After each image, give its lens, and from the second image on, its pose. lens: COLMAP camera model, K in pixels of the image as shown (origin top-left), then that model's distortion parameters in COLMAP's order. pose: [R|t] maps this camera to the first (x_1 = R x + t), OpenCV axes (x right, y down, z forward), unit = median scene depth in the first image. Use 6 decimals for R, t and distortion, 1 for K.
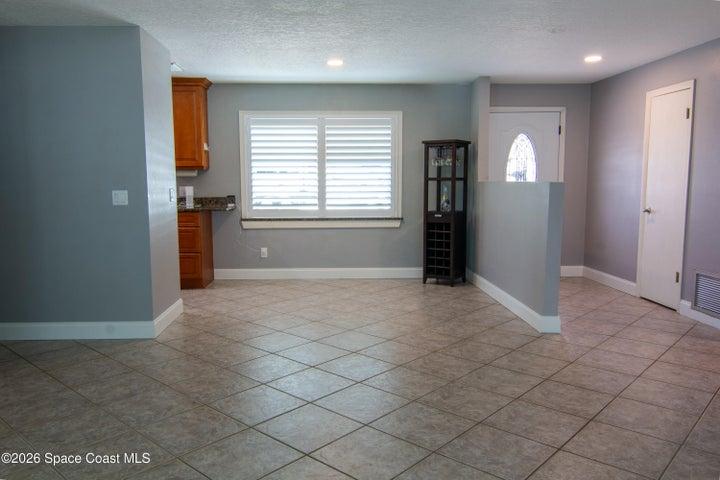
lens RADIAL K [[565.4, 0, 353.9], [0, 565.4, 242.1], [0, 0, 1]] dist [-0.001066, 0.005669]
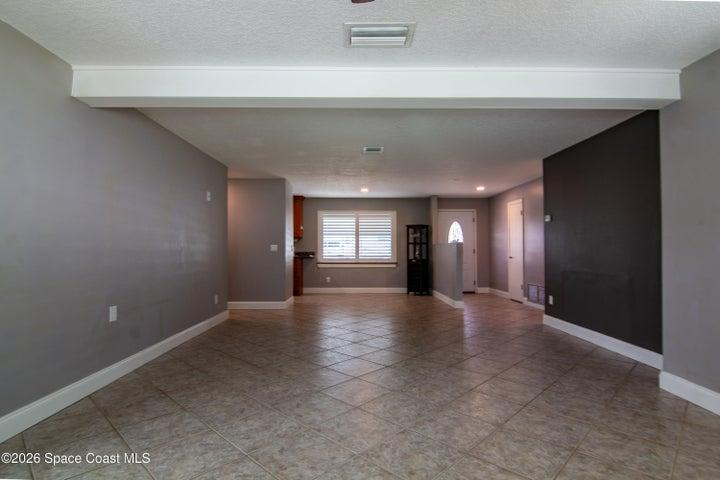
lens RADIAL K [[401.5, 0, 364.8], [0, 401.5, 240.7], [0, 0, 1]] dist [0.018894, -0.011590]
pose [[0.999611, 0.002434, -0.027770, 0.011177], [-0.006326, 0.989996, -0.140950, 0.086191], [0.027149, 0.141071, 0.989627, -0.453521]]
